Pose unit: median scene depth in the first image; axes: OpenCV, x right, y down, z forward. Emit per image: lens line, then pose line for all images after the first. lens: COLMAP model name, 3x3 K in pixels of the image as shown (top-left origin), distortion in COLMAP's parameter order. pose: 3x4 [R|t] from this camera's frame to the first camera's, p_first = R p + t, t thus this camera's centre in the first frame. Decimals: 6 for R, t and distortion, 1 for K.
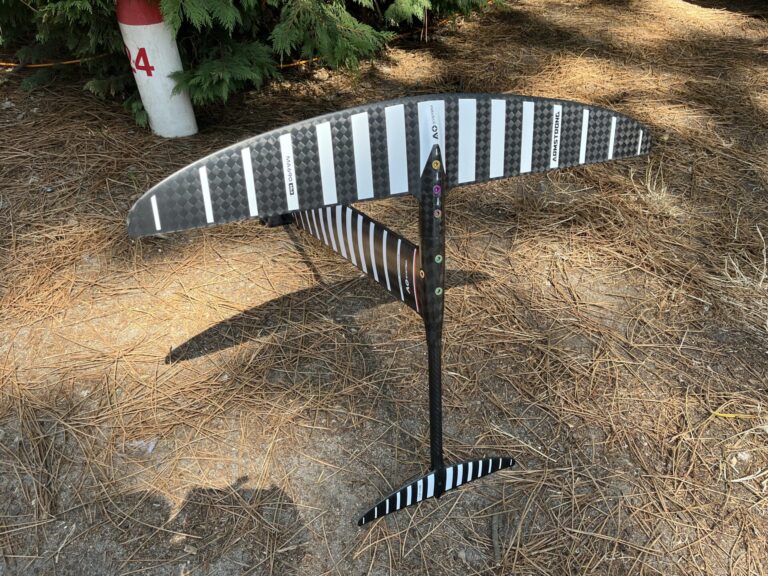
lens RADIAL K [[597.3, 0, 393.1], [0, 597.3, 291.4], [0, 0, 1]] dist [0.083051, -0.131049]
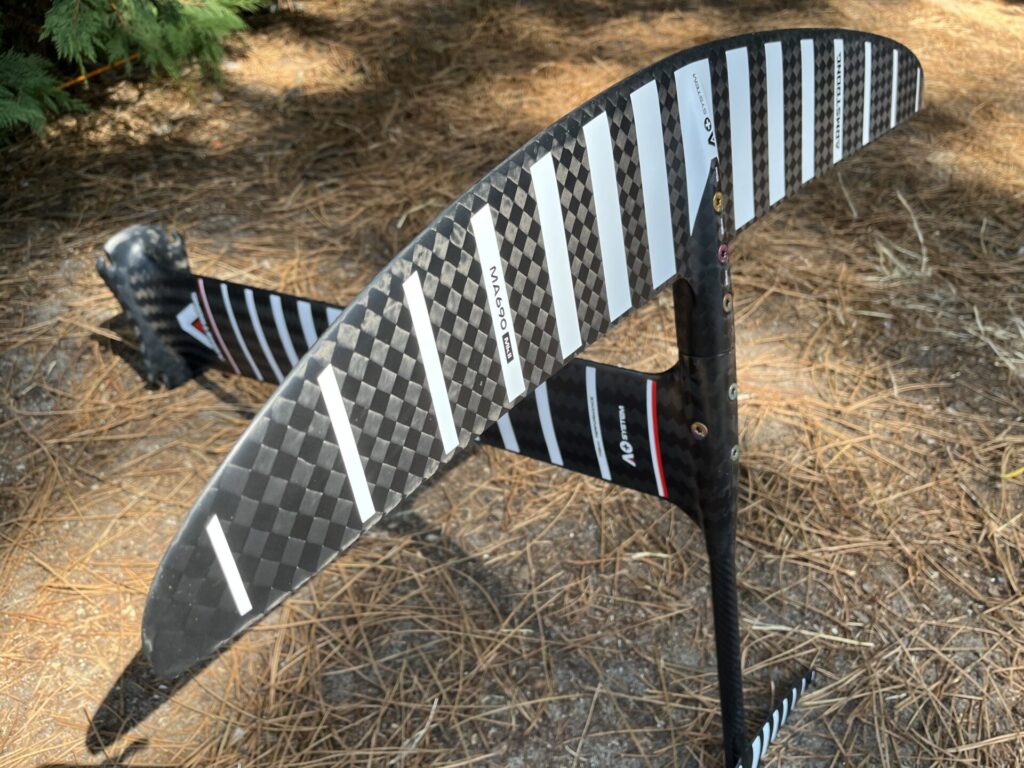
lens RADIAL K [[788.9, 0, 512.0], [0, 788.9, 384.0], [0, 0, 1]] dist [0.062701, -0.103409]
pose [[0.901647, -0.288391, 0.322277, -0.200883], [0.274869, 0.957466, 0.087782, -0.115470], [-0.333885, 0.009435, 0.942567, 0.319708]]
